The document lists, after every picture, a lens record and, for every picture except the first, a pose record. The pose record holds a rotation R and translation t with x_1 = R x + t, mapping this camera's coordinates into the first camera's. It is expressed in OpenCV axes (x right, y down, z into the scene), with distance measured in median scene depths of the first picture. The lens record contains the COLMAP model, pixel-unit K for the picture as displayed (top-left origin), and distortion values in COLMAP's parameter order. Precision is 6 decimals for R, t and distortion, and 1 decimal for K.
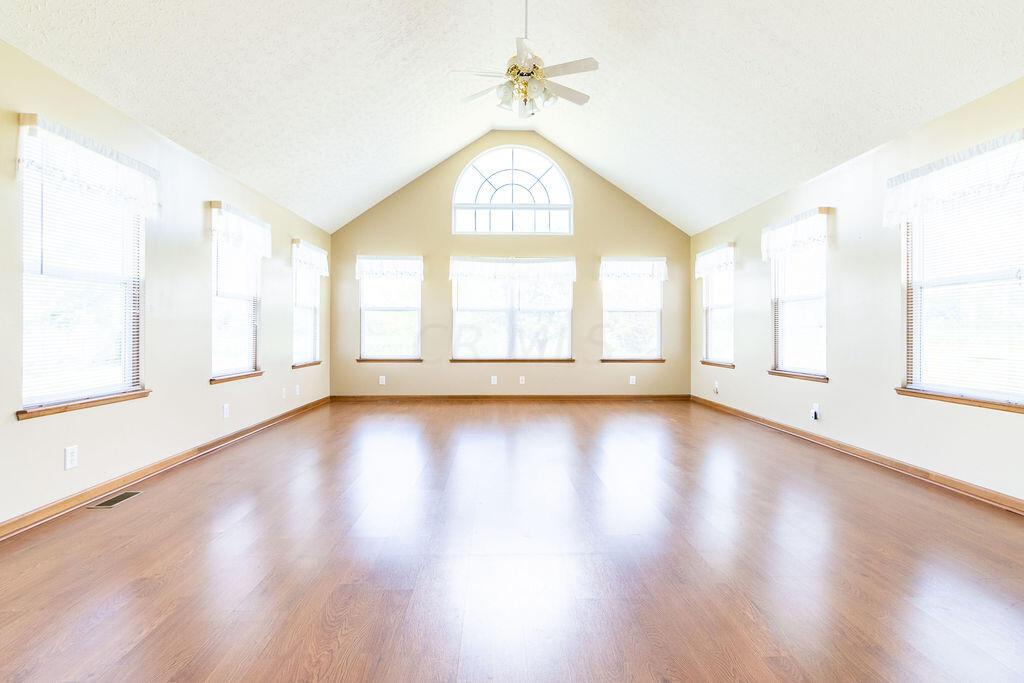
lens RADIAL K [[502.2, 0, 507.9], [0, 502.2, 325.3], [0, 0, 1]] dist [-0.002936, 0.002552]
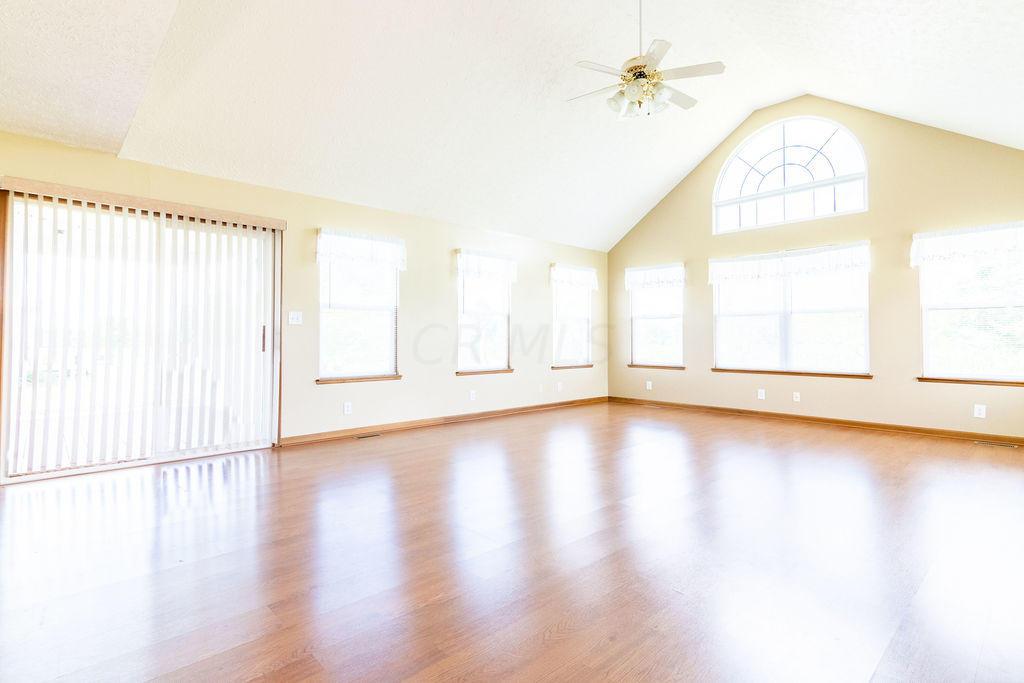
lens RADIAL K [[502.2, 0, 507.9], [0, 502.2, 325.3], [0, 0, 1]] dist [-0.002936, 0.002552]
pose [[0.654389, -0.023480, -0.755793, 0.347261], [0.011744, 0.999713, -0.020890, 0.002632], [0.756067, 0.004794, 0.654477, 0.094072]]
